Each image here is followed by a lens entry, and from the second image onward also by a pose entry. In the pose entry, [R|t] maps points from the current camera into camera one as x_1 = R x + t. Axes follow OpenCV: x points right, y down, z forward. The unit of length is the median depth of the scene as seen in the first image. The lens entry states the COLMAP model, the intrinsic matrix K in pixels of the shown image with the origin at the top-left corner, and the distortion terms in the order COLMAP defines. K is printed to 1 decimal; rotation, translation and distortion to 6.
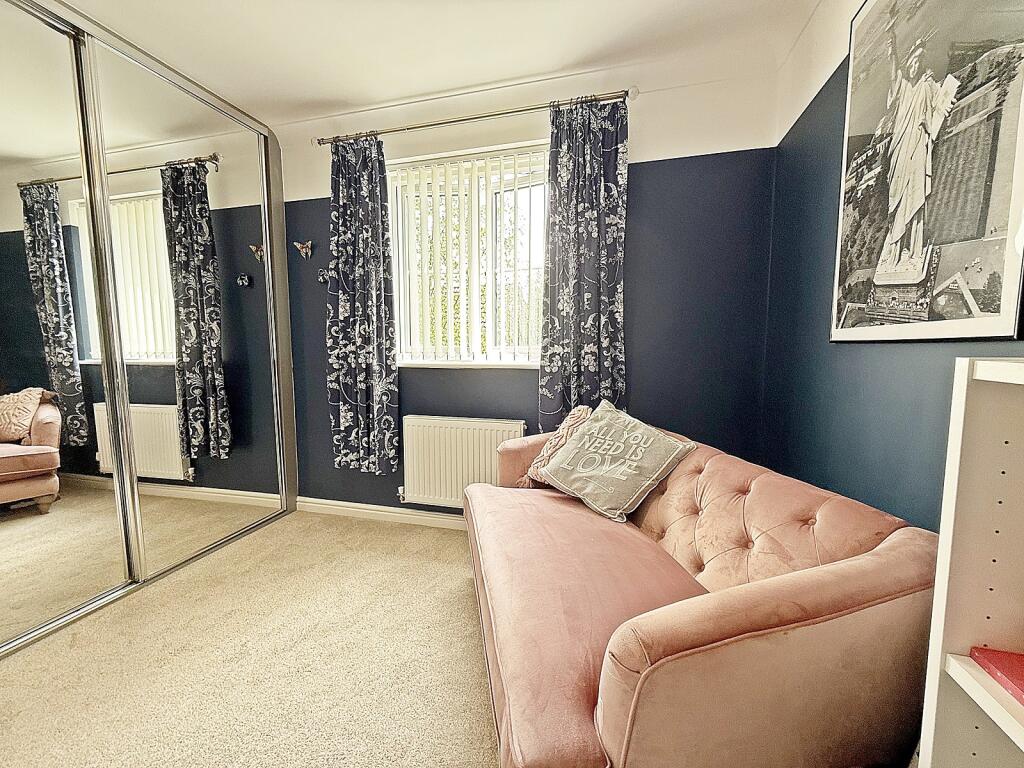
lens RADIAL K [[412.7, 0, 511.1], [0, 412.7, 383.0], [0, 0, 1]] dist [0.000249, 0.000448]
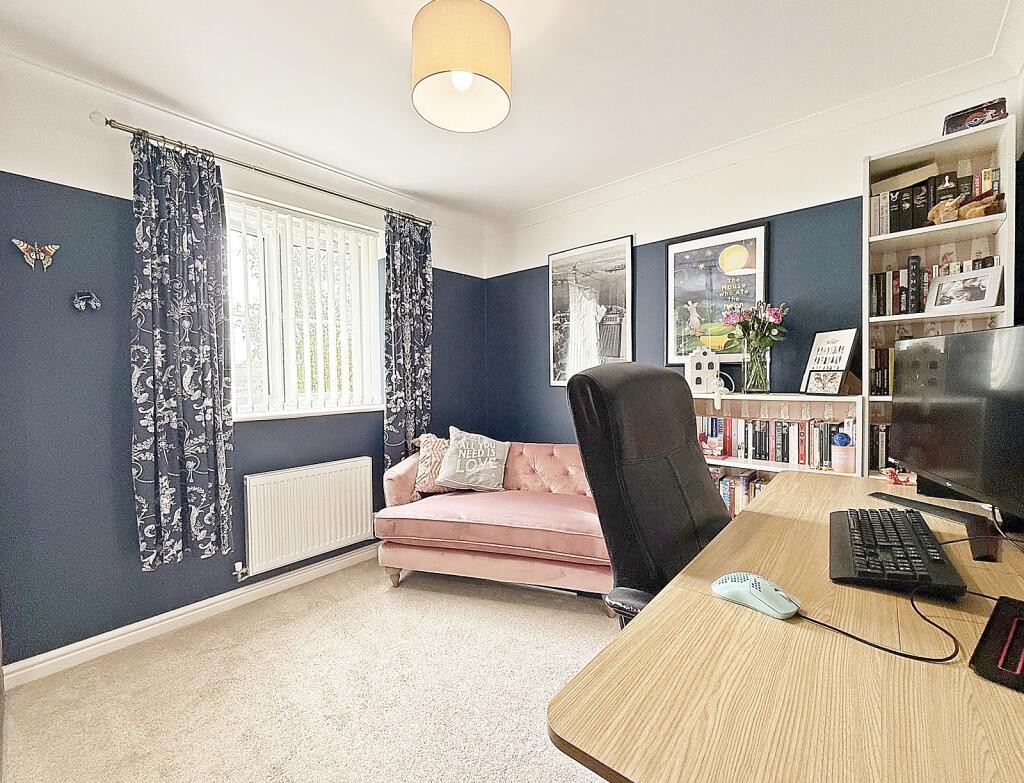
lens RADIAL K [[442.1, 0, 512.5], [0, 442.1, 390.5], [0, 0, 1]] dist [-0.003694, -0.000039]
pose [[0.431318, -0.035408, 0.901505, -0.971409], [0.093993, 0.995556, -0.005869, -0.050884], [-0.897290, 0.087267, 0.432729, 0.079129]]
